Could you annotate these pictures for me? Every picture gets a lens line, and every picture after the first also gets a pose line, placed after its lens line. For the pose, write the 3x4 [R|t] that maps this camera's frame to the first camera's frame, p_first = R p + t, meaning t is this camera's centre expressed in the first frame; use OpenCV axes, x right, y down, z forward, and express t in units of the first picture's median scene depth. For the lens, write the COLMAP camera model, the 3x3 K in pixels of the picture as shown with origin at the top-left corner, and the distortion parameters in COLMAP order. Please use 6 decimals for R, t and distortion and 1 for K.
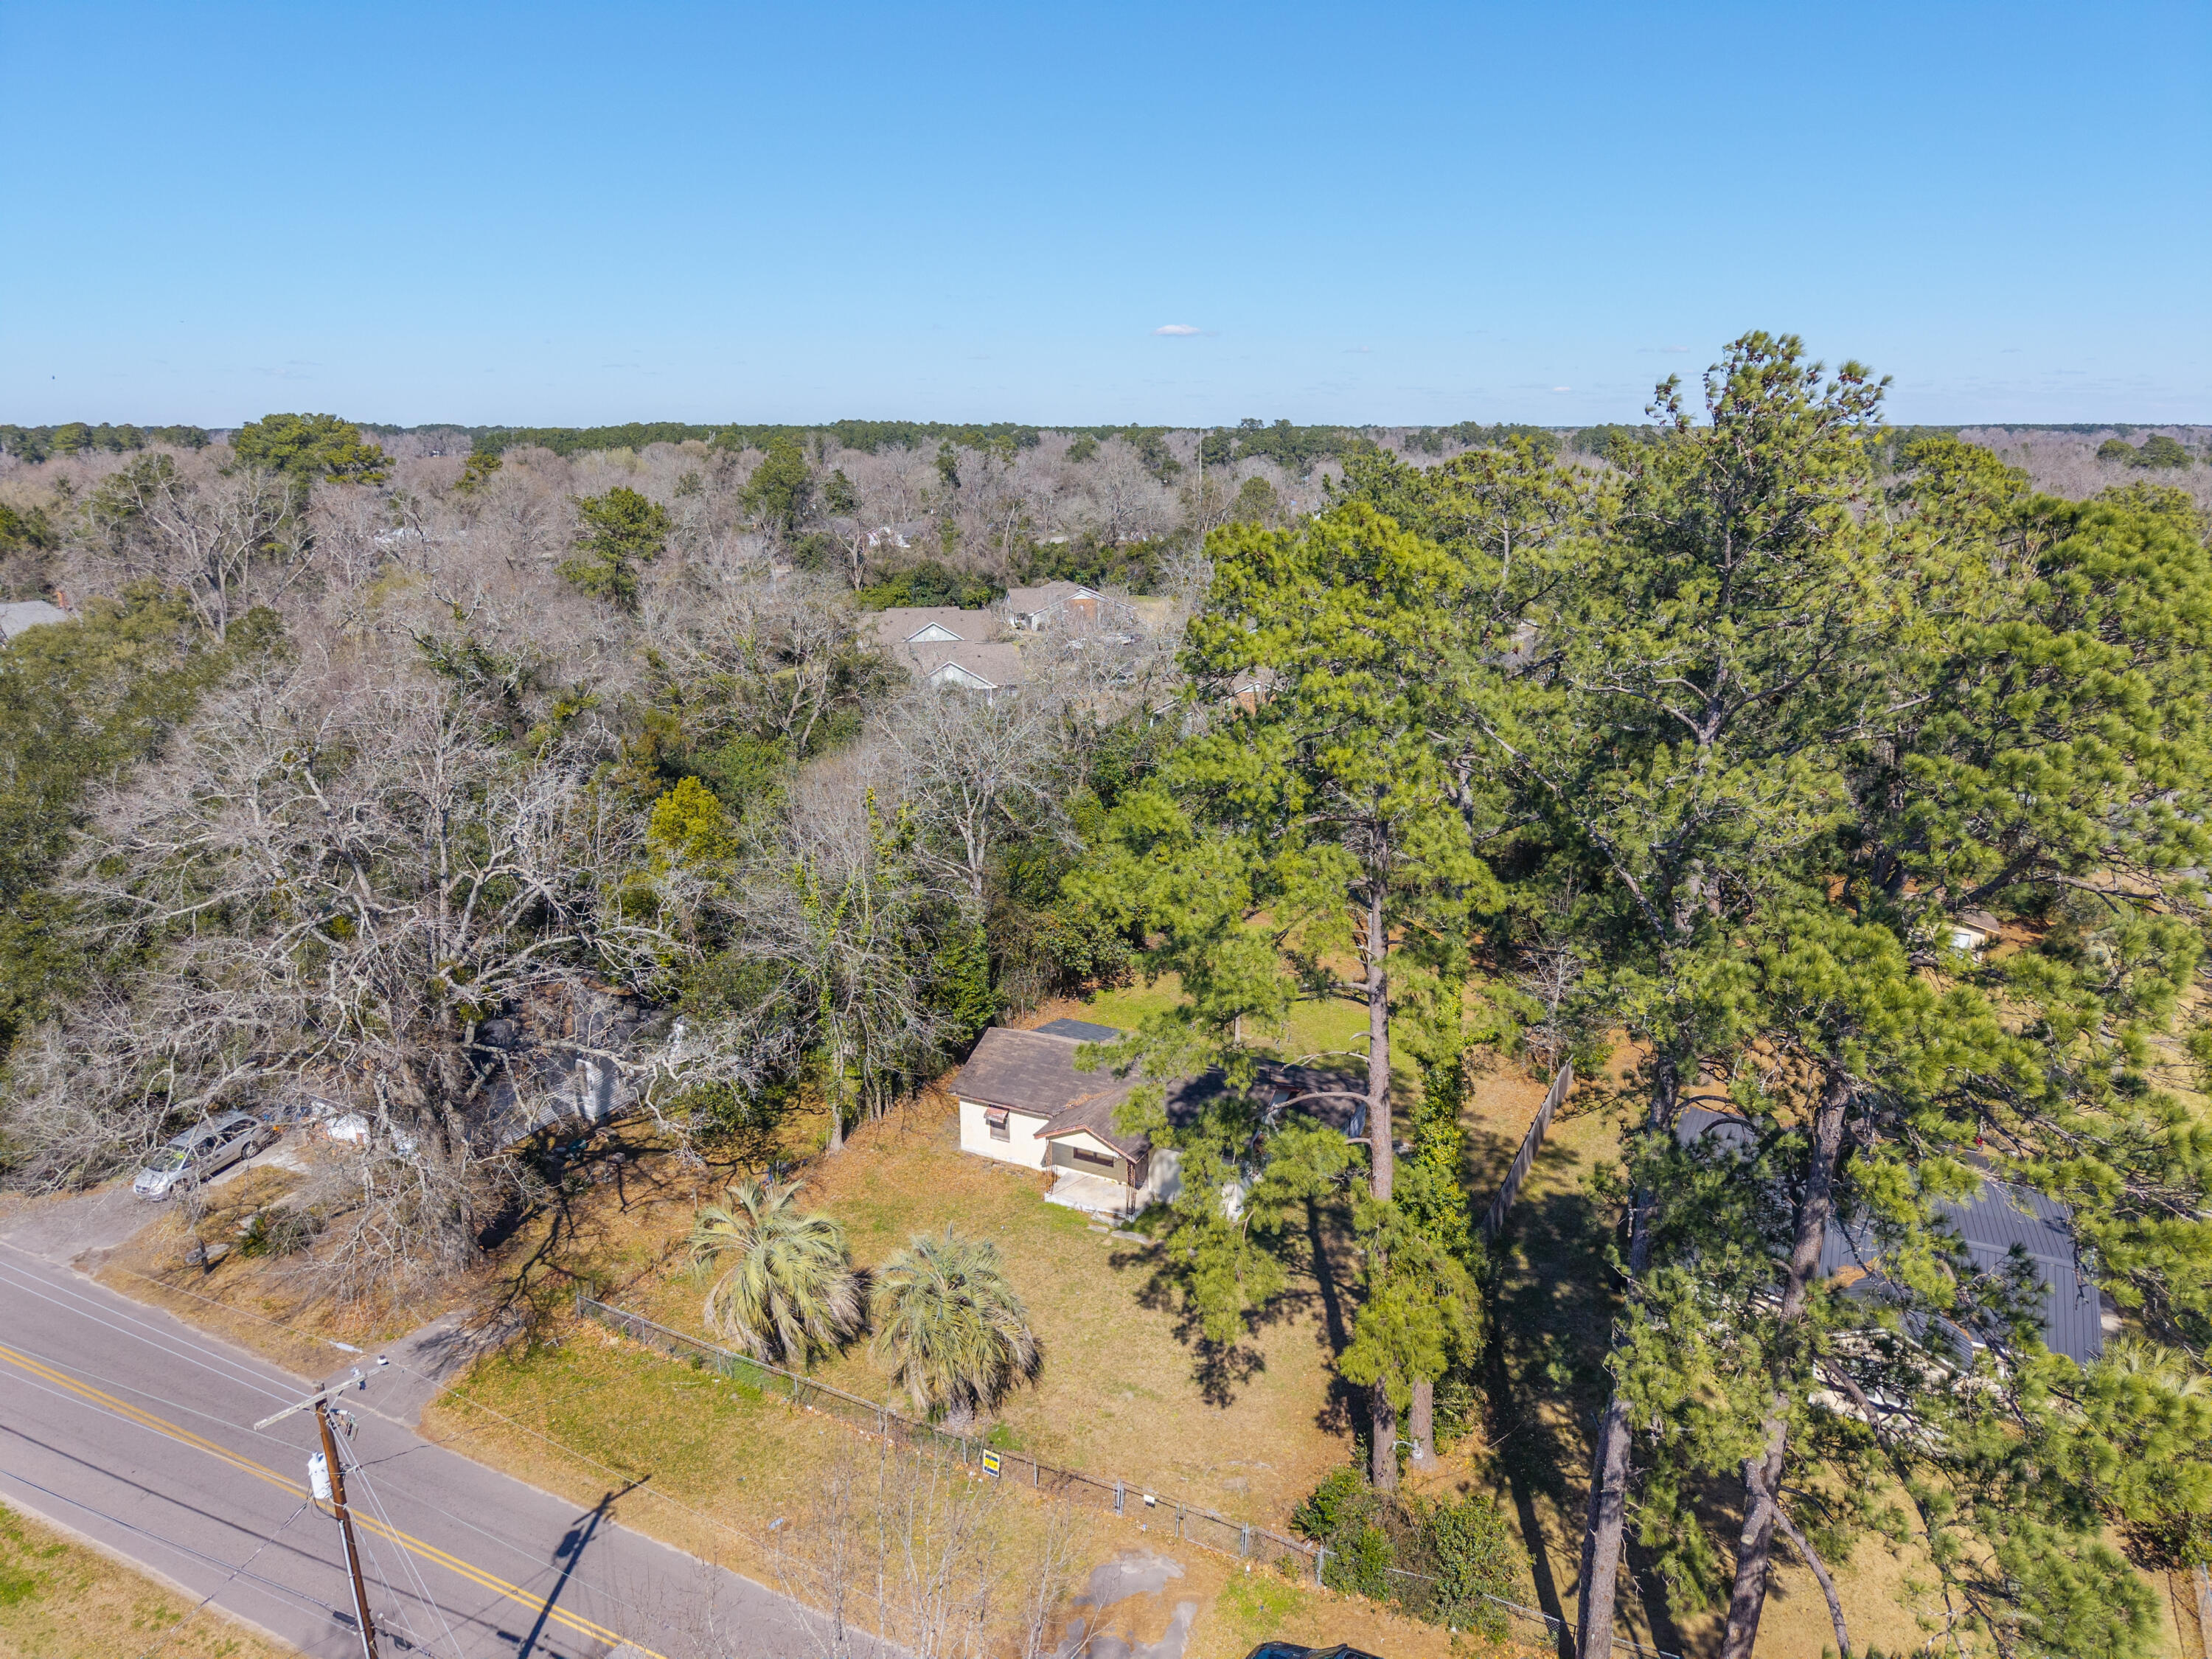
lens RADIAL K [[1530.7, 0, 1099.1], [0, 1530.7, 829.8], [0, 0, 1]] dist [0.017369, -0.000736]
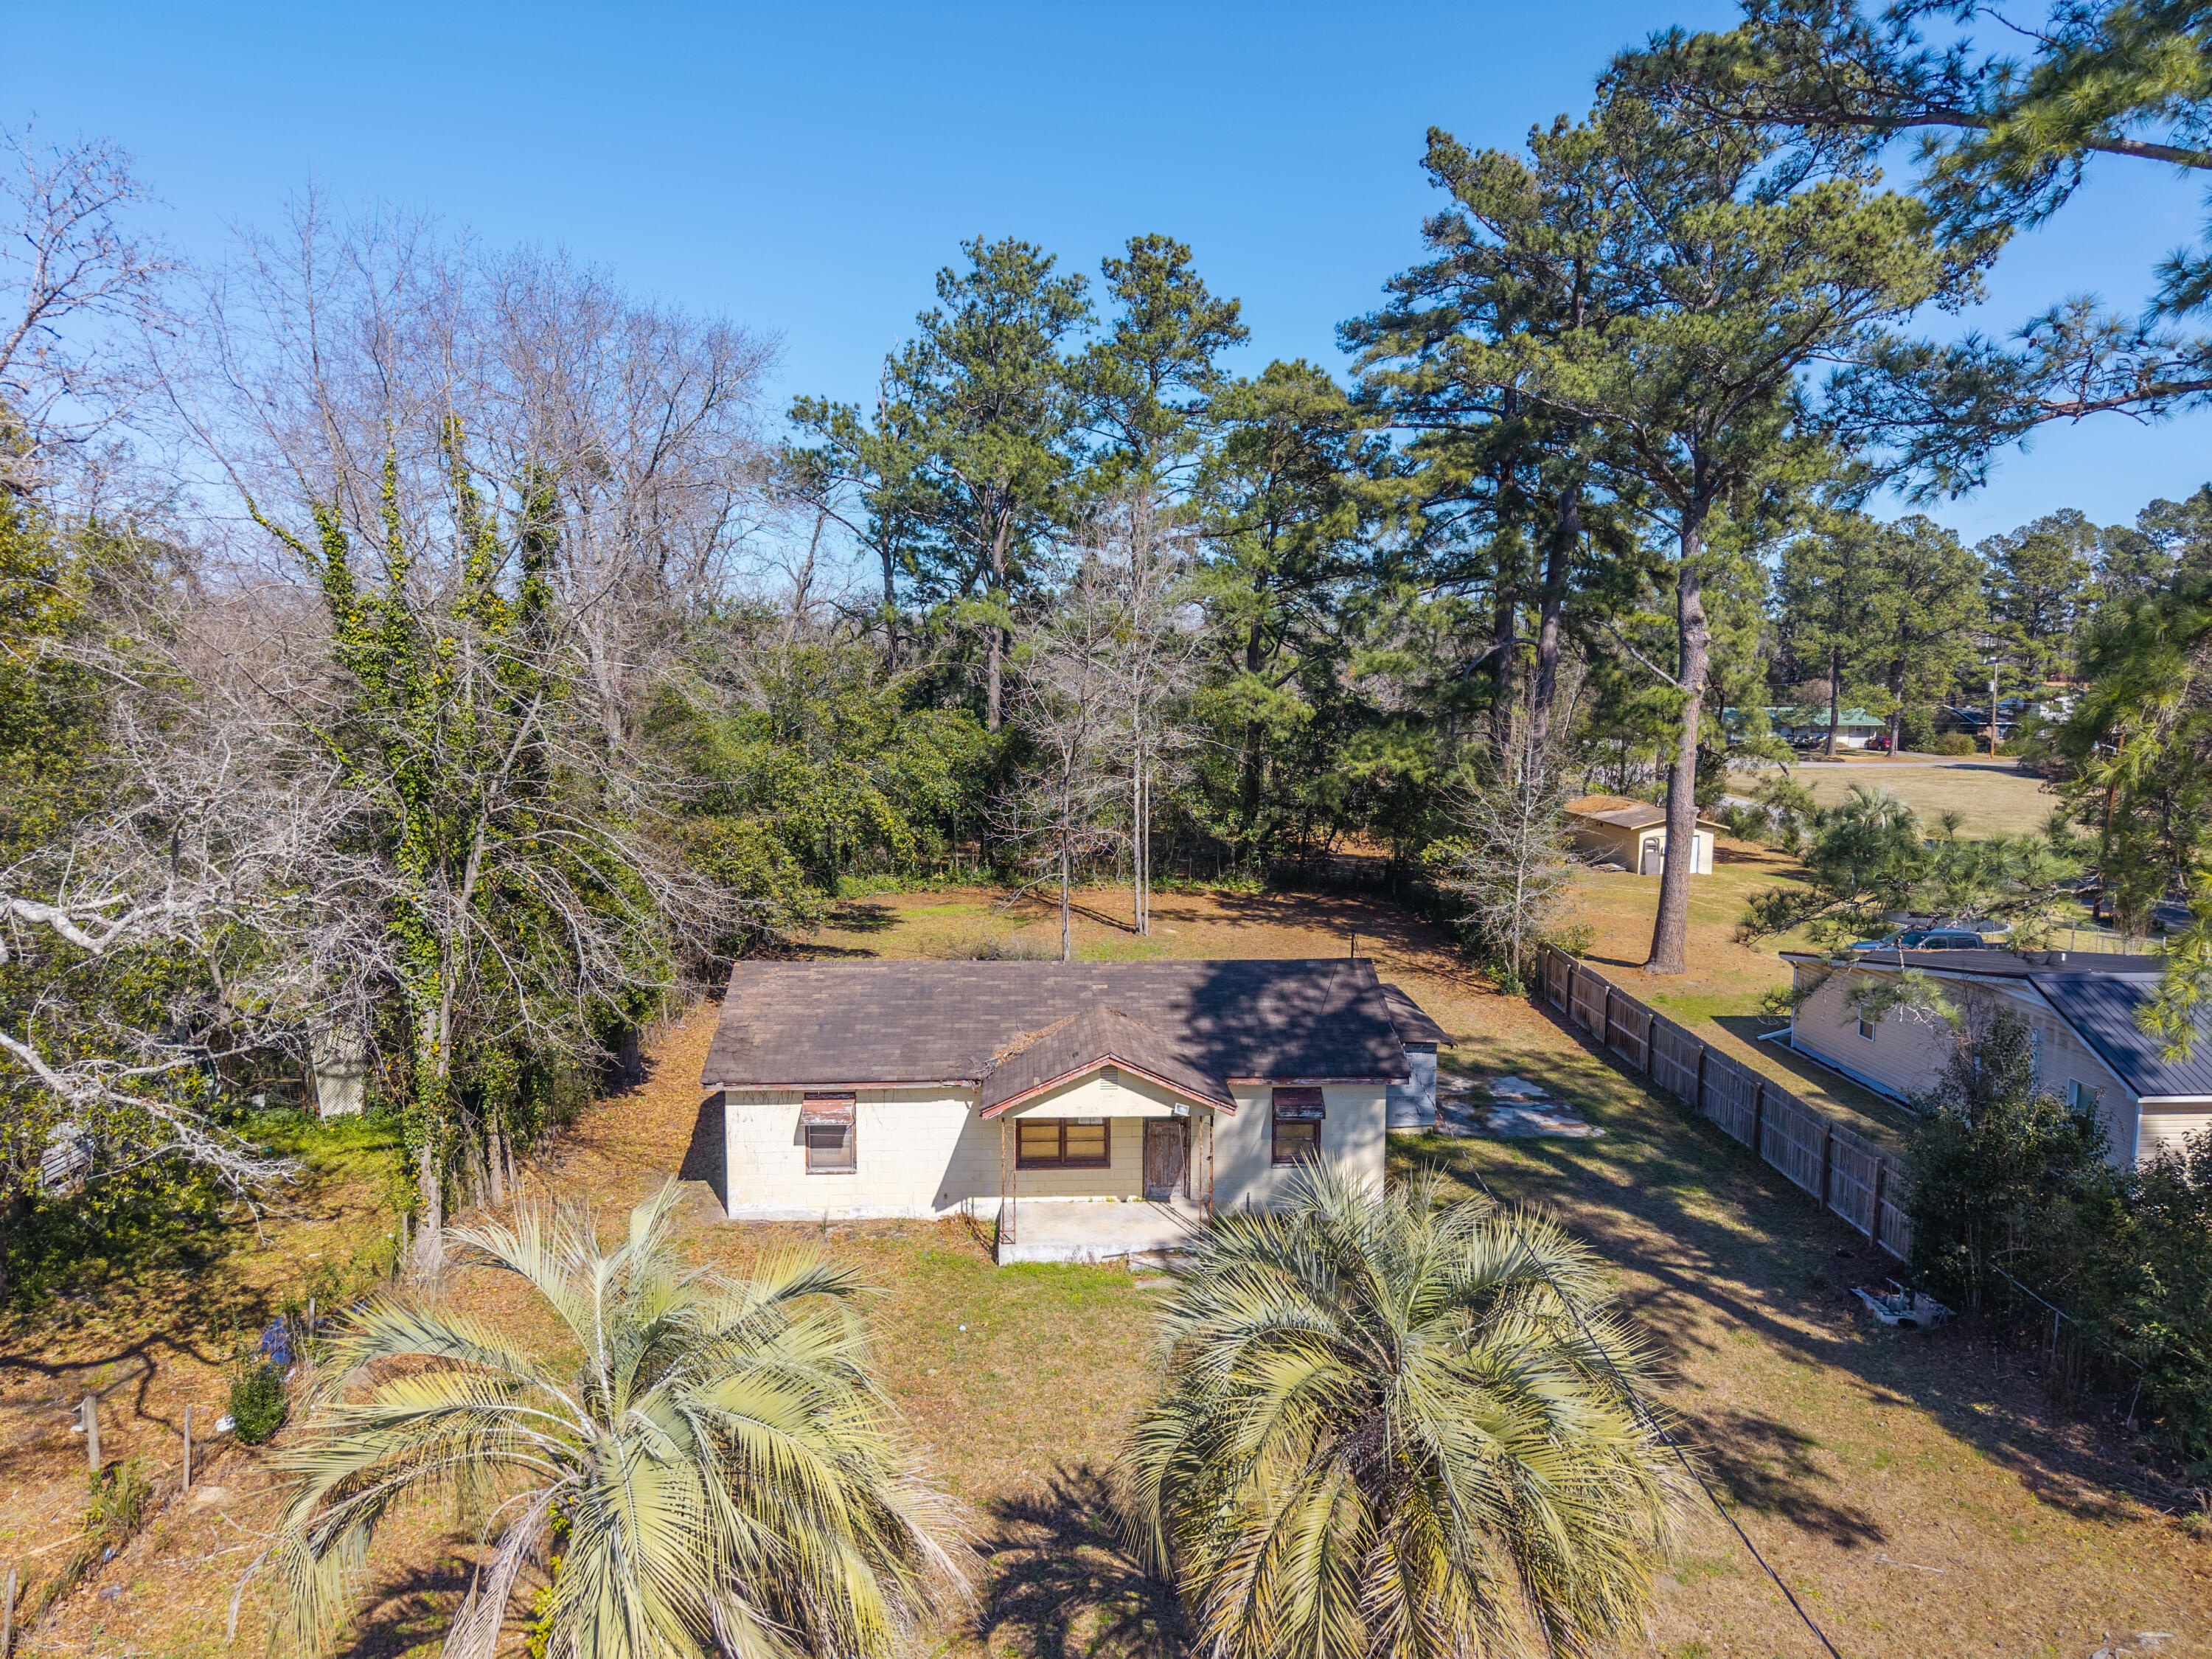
lens RADIAL K [[1496.5, 0, 1104.6], [0, 1496.5, 830.8], [0, 0, 1]] dist [0.029506, -0.029507]
pose [[0.866844, -0.052973, 0.495757, -0.248862], [0.123238, 0.986250, -0.110101, 0.188268], [-0.483108, 0.156537, 0.861454, 0.648392]]
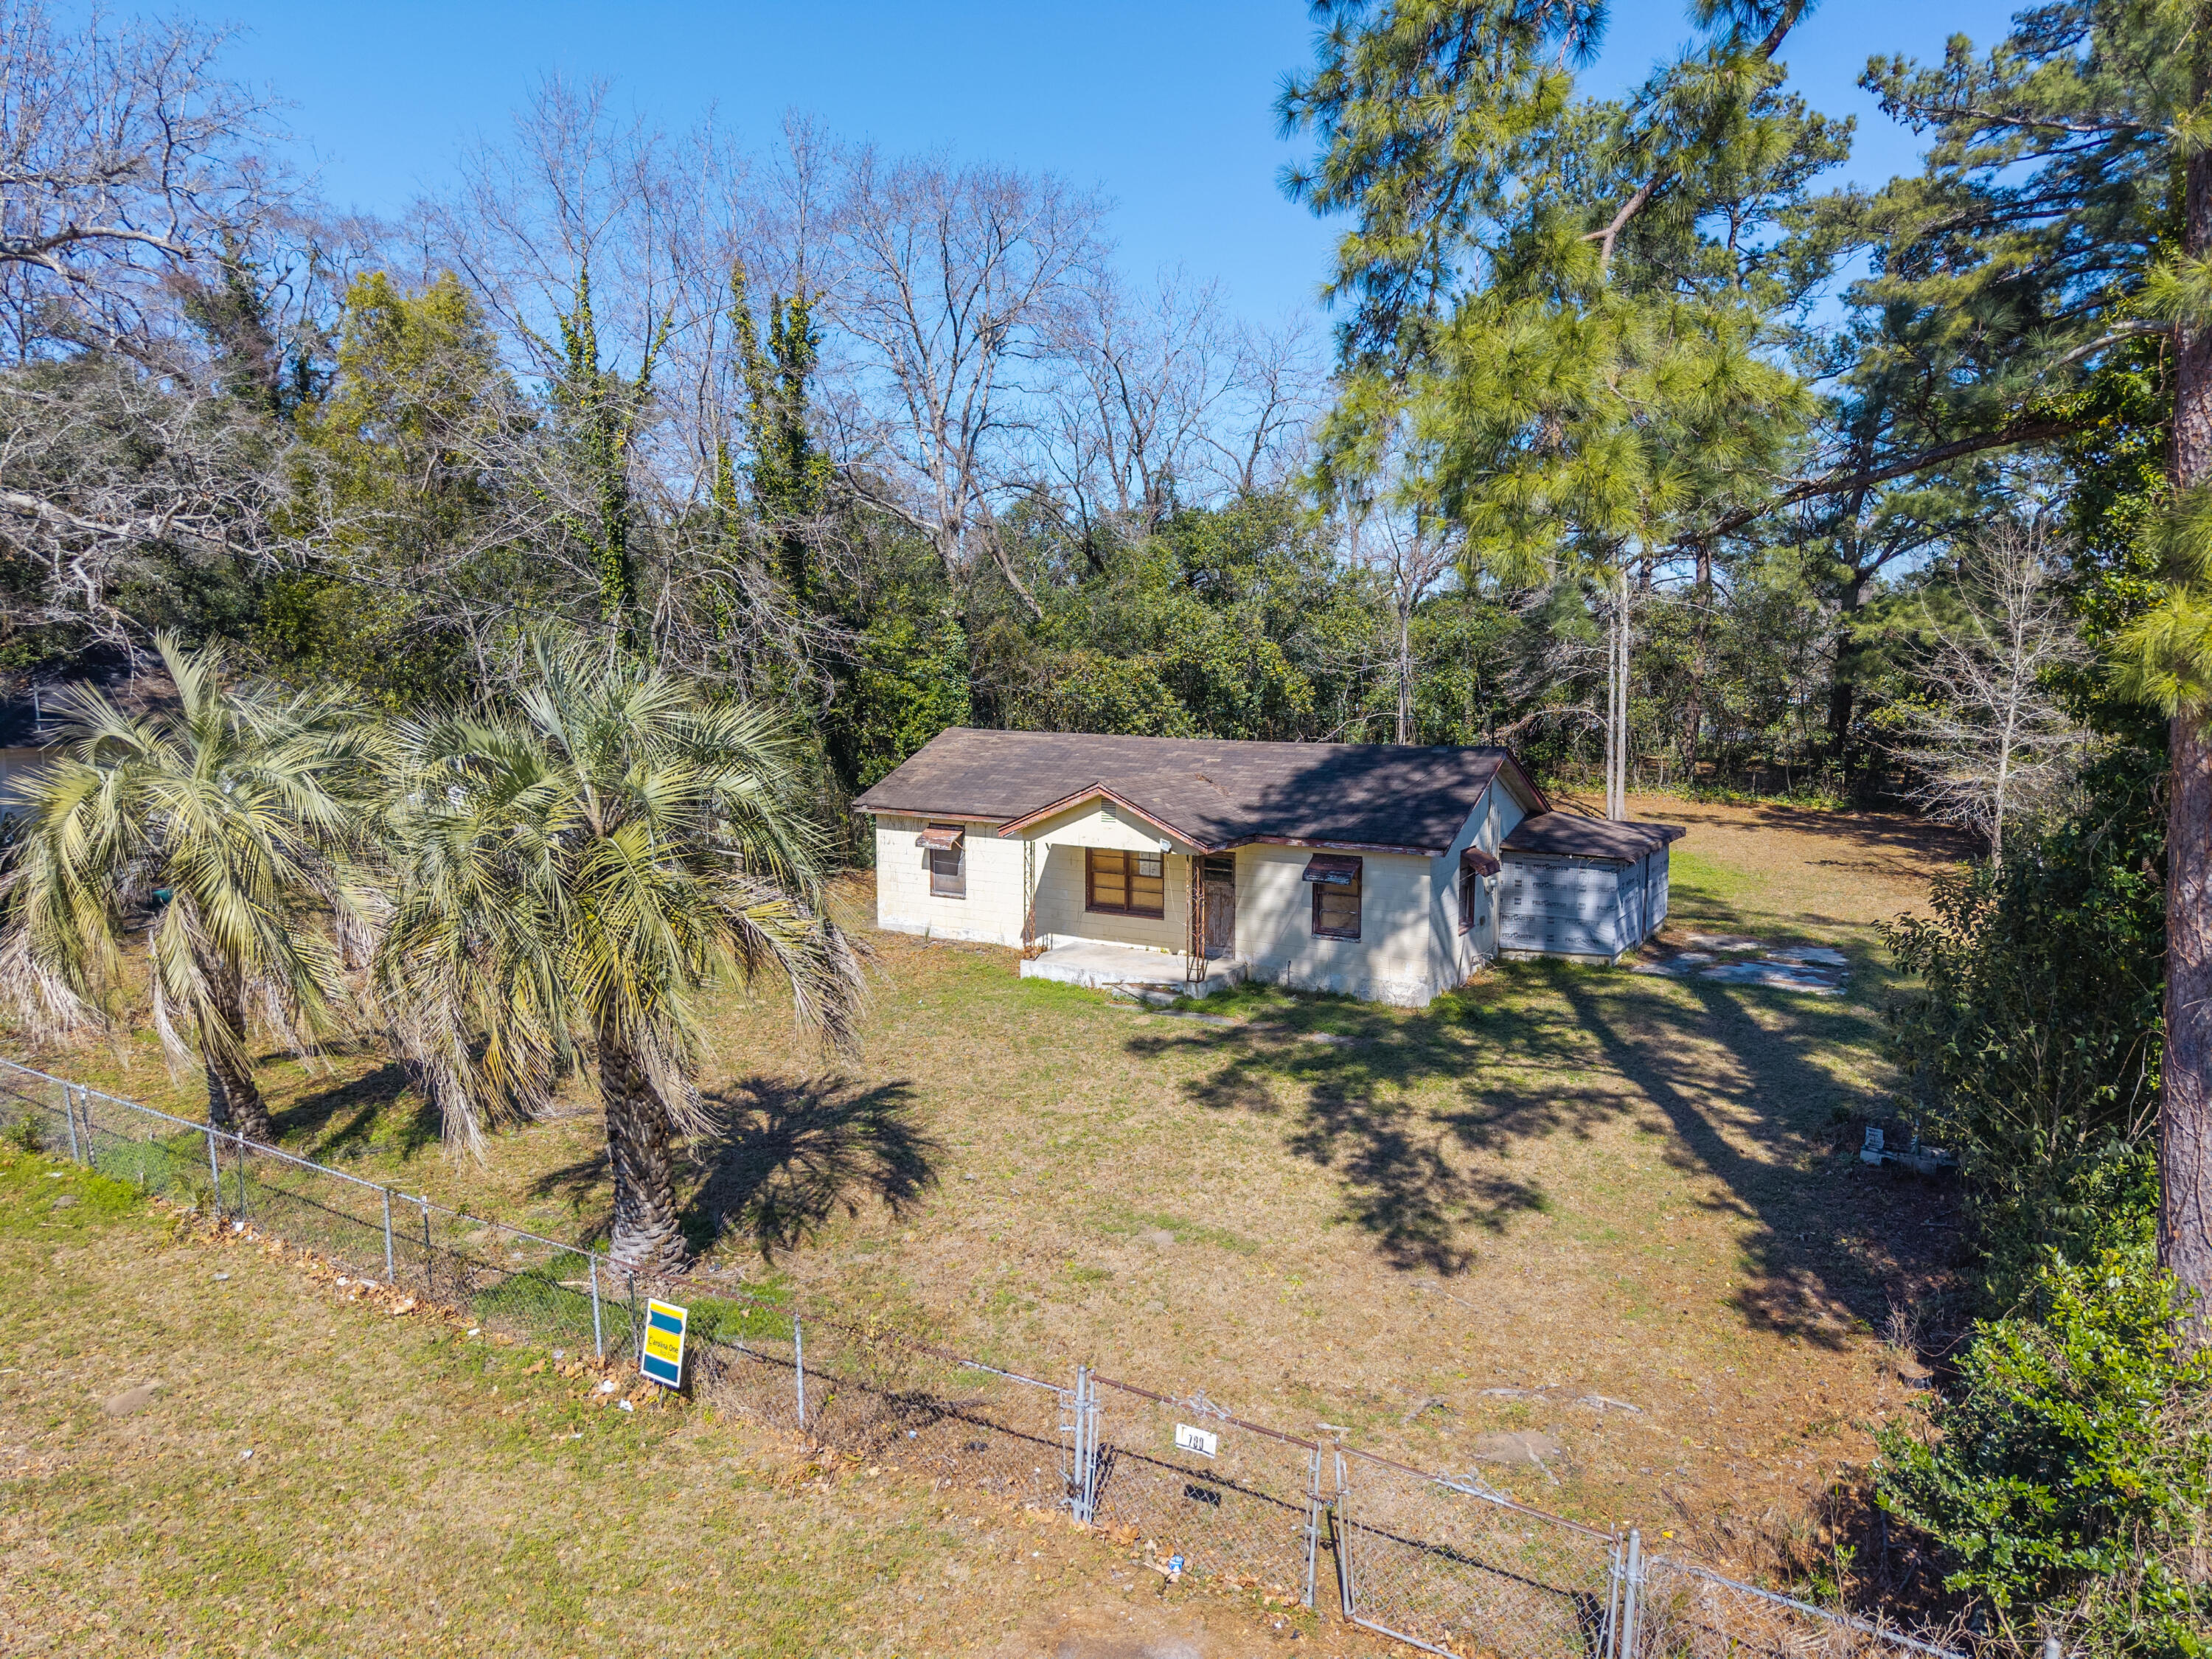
lens RADIAL K [[1462.0, 0, 1097.7], [0, 1462.0, 836.3], [0, 0, 1]] dist [0.008734, 0.000395]
pose [[0.997859, 0.015809, -0.063466, 0.021043], [-0.024258, 0.990596, -0.134651, 0.290745], [0.060741, 0.135902, 0.988859, 0.591650]]
